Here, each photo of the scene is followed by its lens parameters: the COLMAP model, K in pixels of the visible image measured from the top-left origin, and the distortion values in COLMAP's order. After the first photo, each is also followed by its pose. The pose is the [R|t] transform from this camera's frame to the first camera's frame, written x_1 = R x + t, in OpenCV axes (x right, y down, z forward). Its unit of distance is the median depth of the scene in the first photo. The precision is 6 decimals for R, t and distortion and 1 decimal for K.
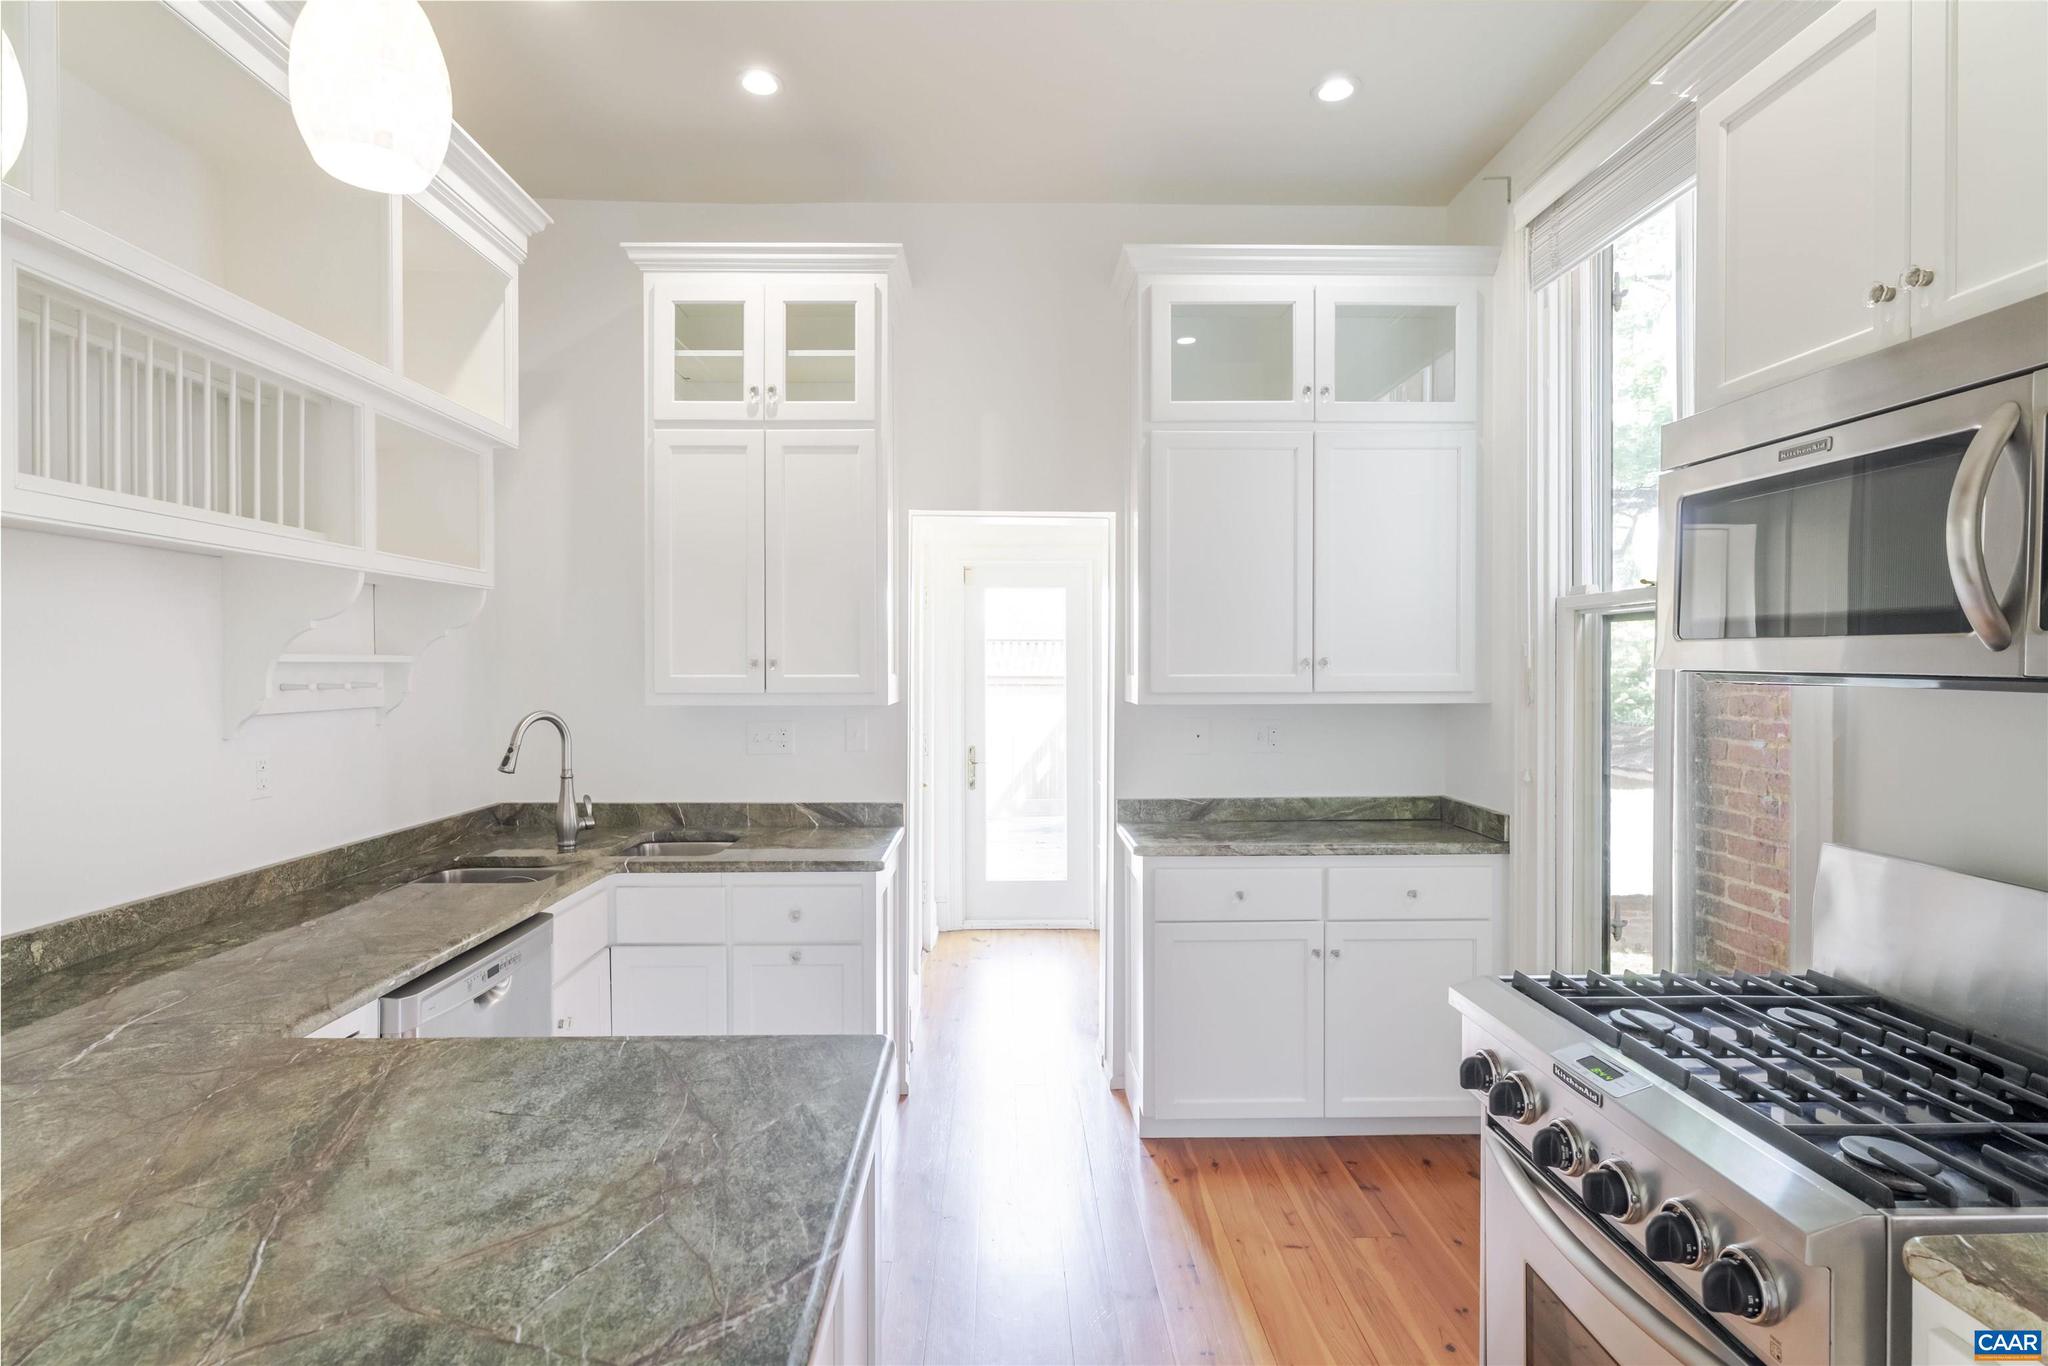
lens RADIAL K [[1006.4, 0, 1006.7], [0, 1006.4, 669.7], [0, 0, 1]] dist [-0.001199, -0.001798]
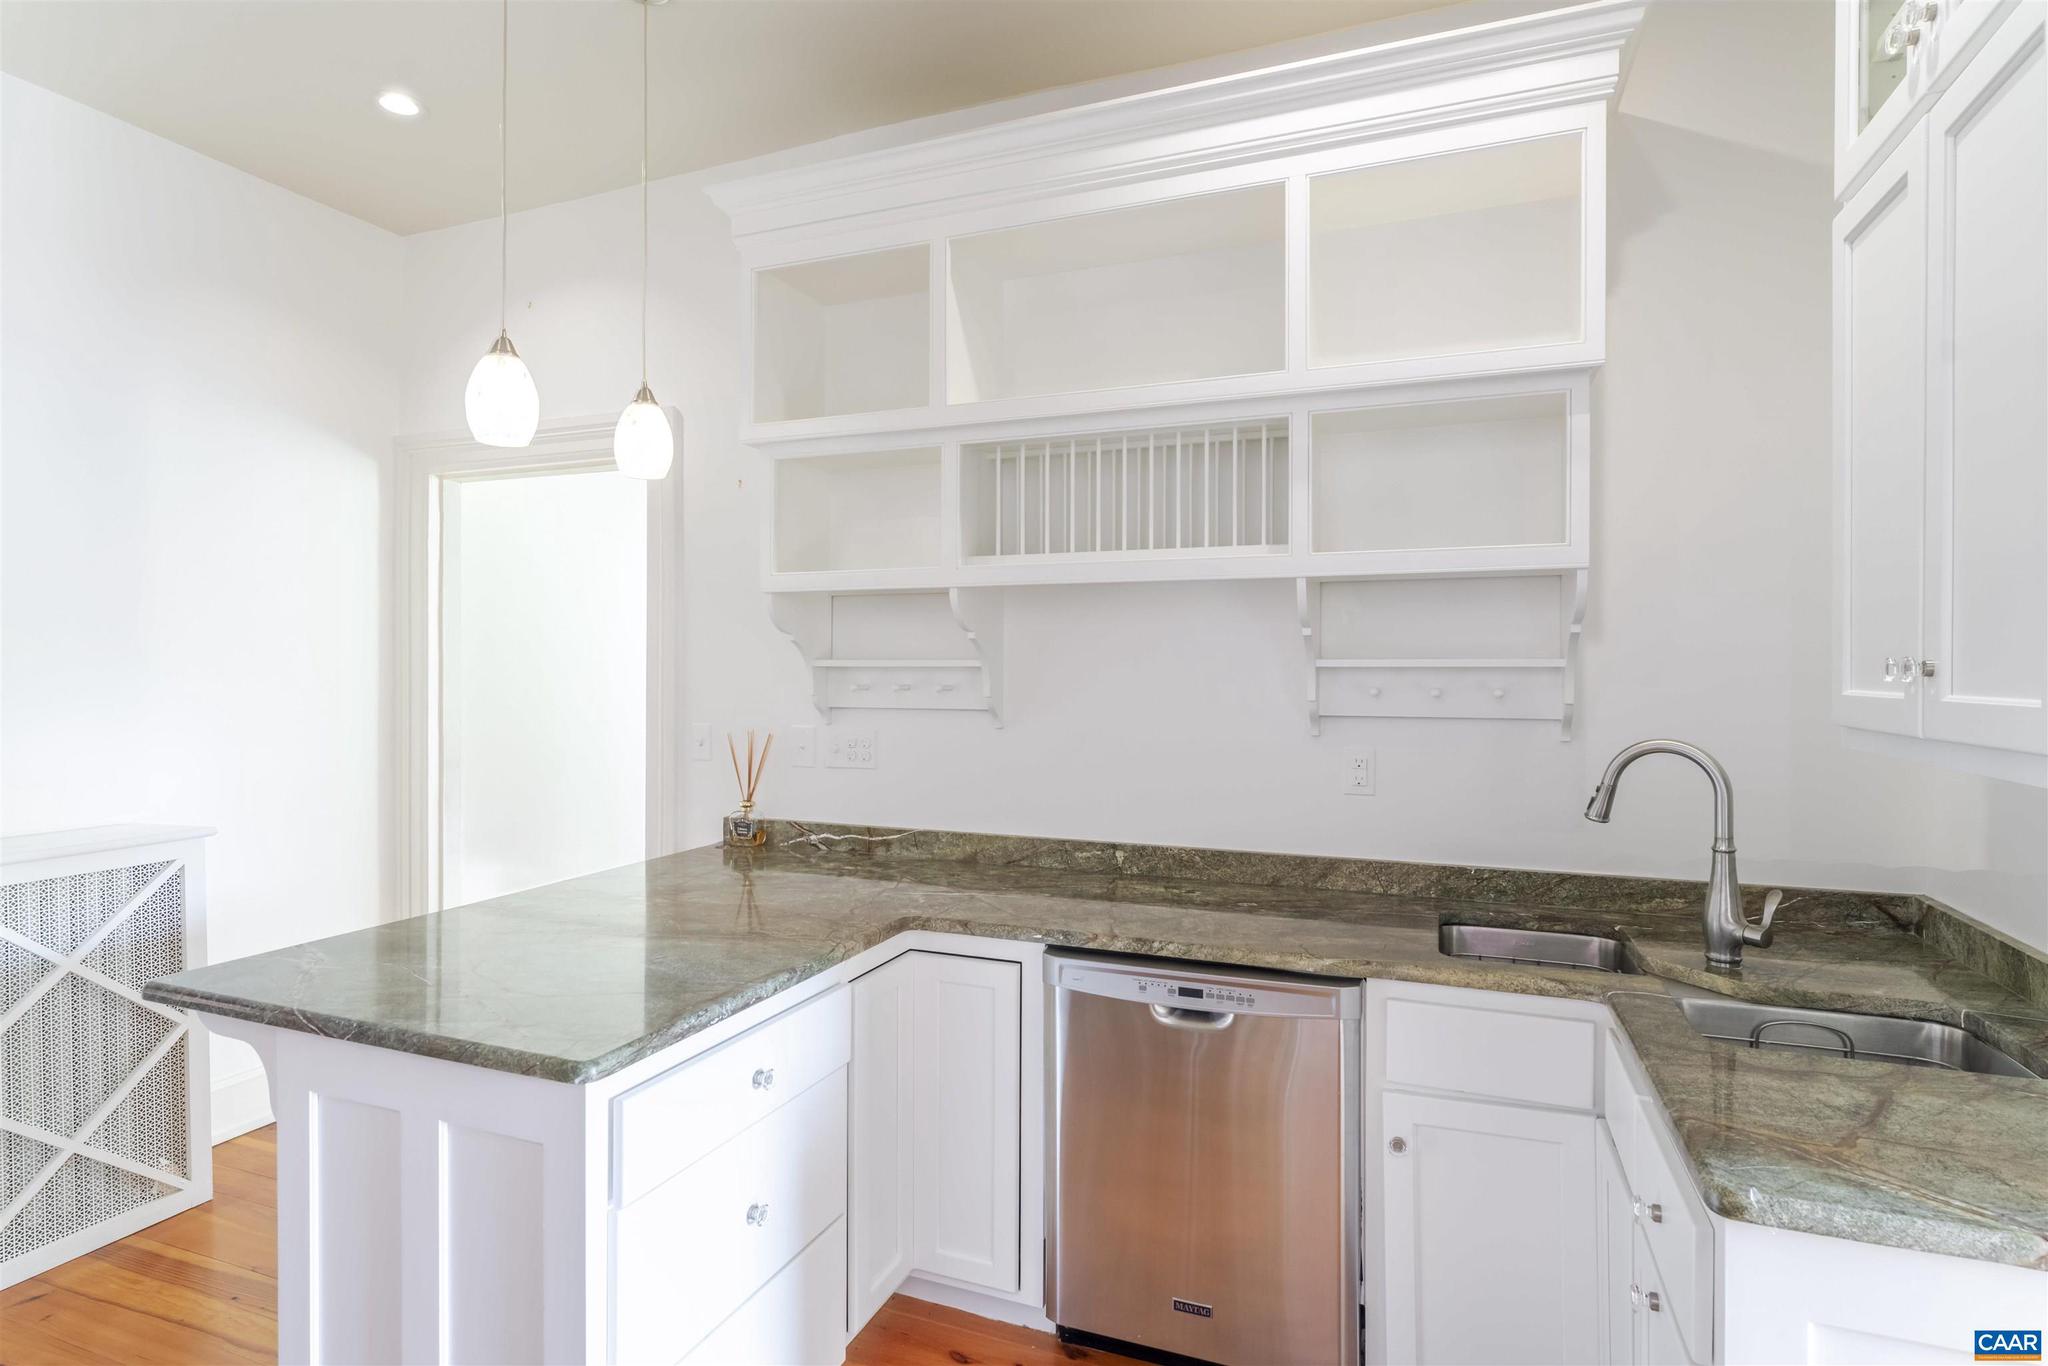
lens RADIAL K [[1006.4, 0, 1037.0], [0, 1006.4, 676.4], [0, 0, 1]] dist [-0.001199, -0.001798]
pose [[-0.346913, 0.010019, -0.937844, 0.306325], [-0.004189, 0.999916, 0.012231, -0.007293], [0.937888, 0.008172, -0.346842, 0.851783]]
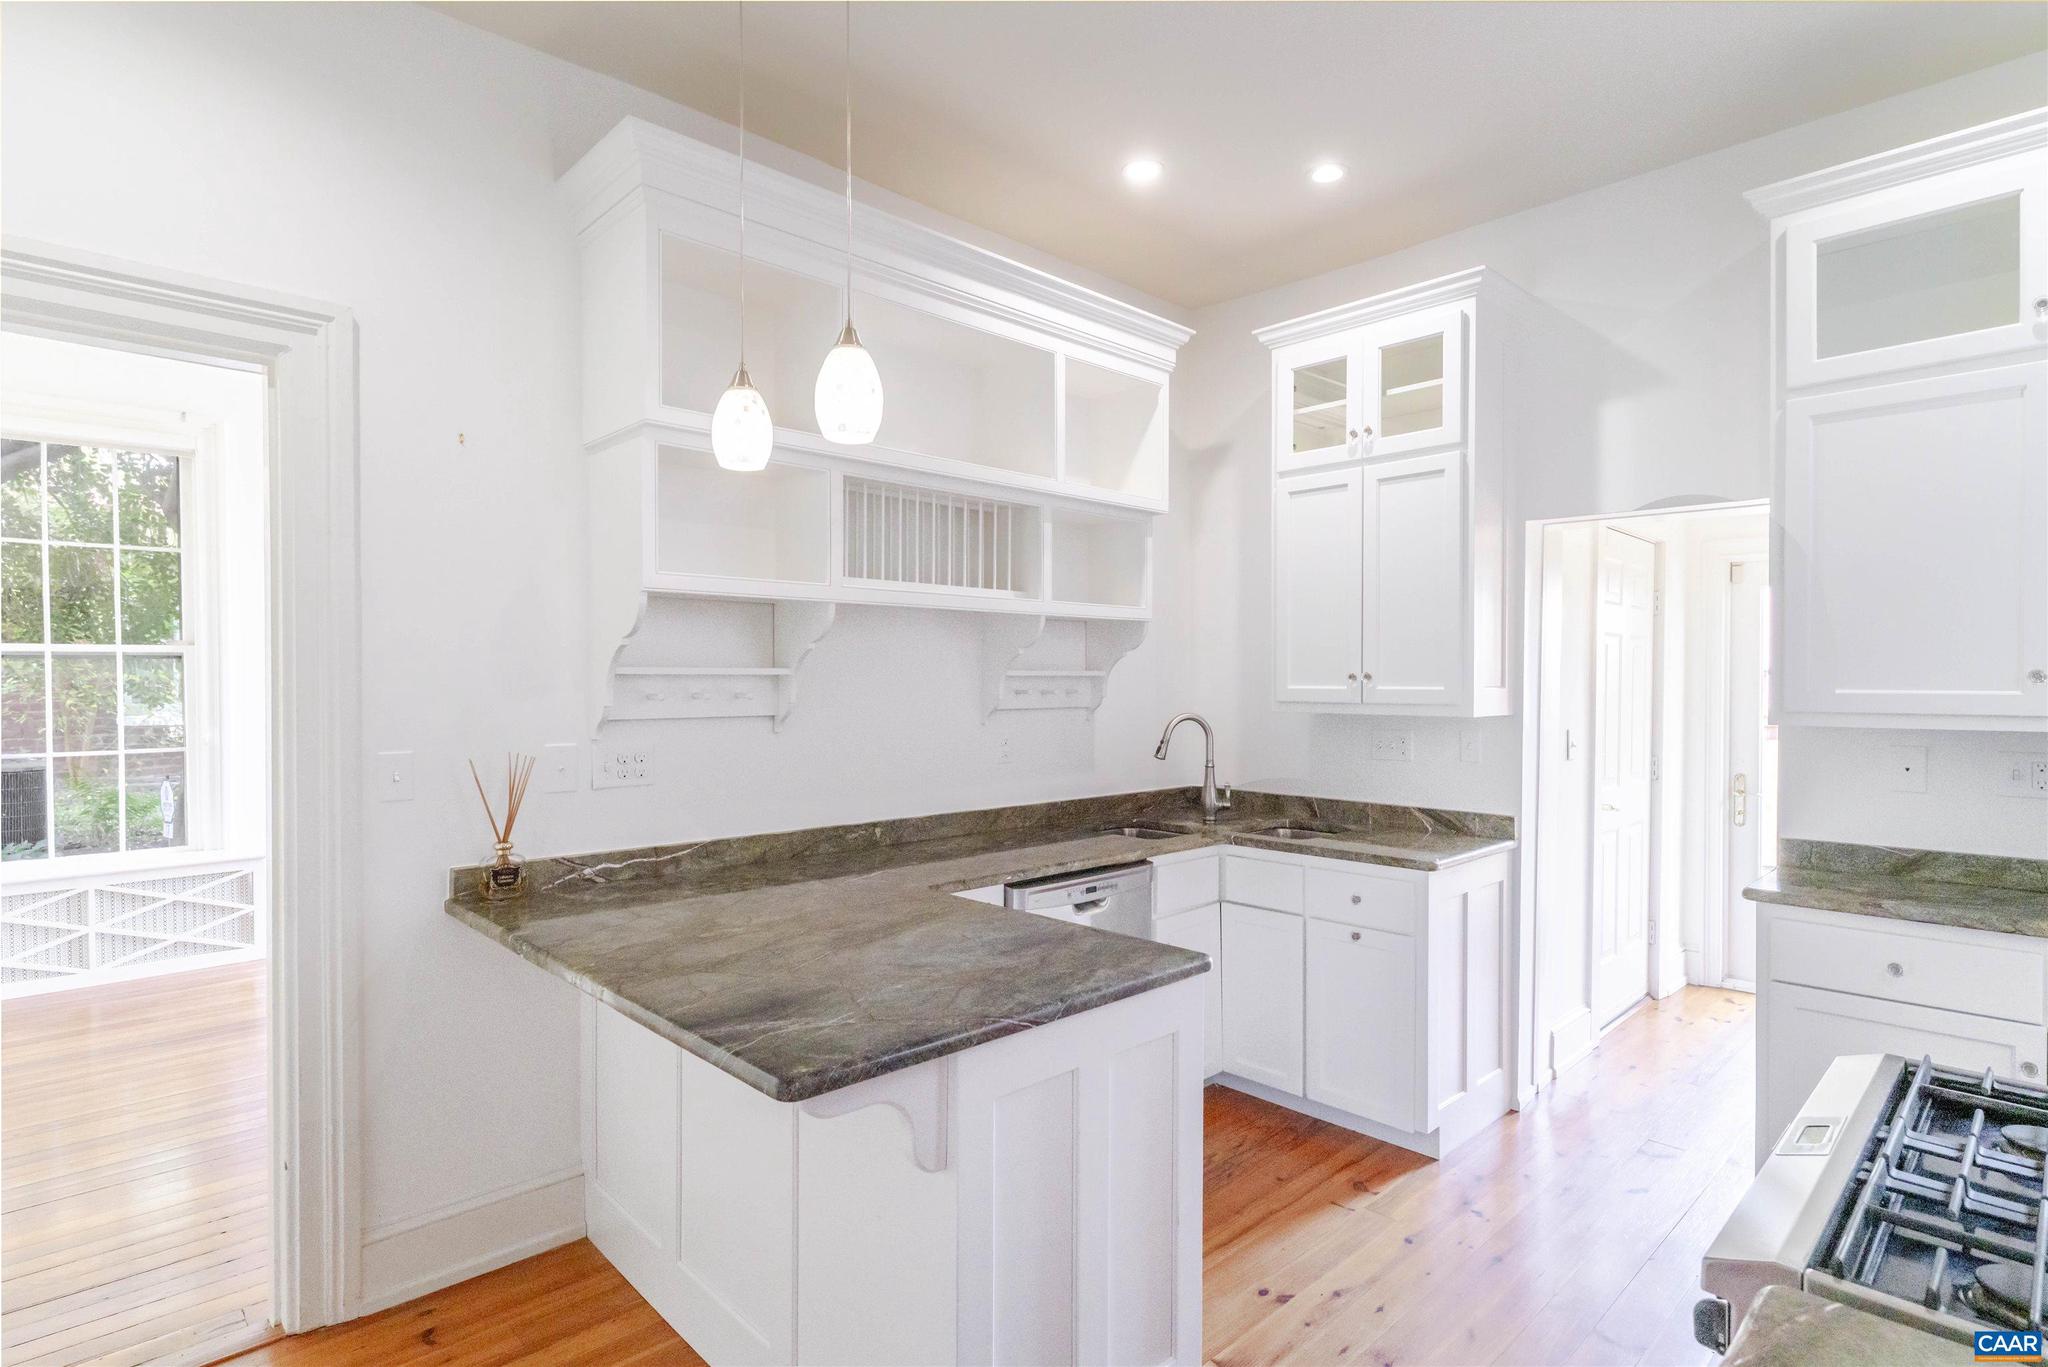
lens RADIAL K [[1006.4, 0, 1010.7], [0, 1006.4, 690.1], [0, 0, 1]] dist [-0.001199, -0.001798]
pose [[0.683507, 0.009704, -0.729879, 0.329302], [-0.004576, 0.999949, 0.009009, 0.000489], [0.729929, -0.002818, 0.683517, -0.050747]]
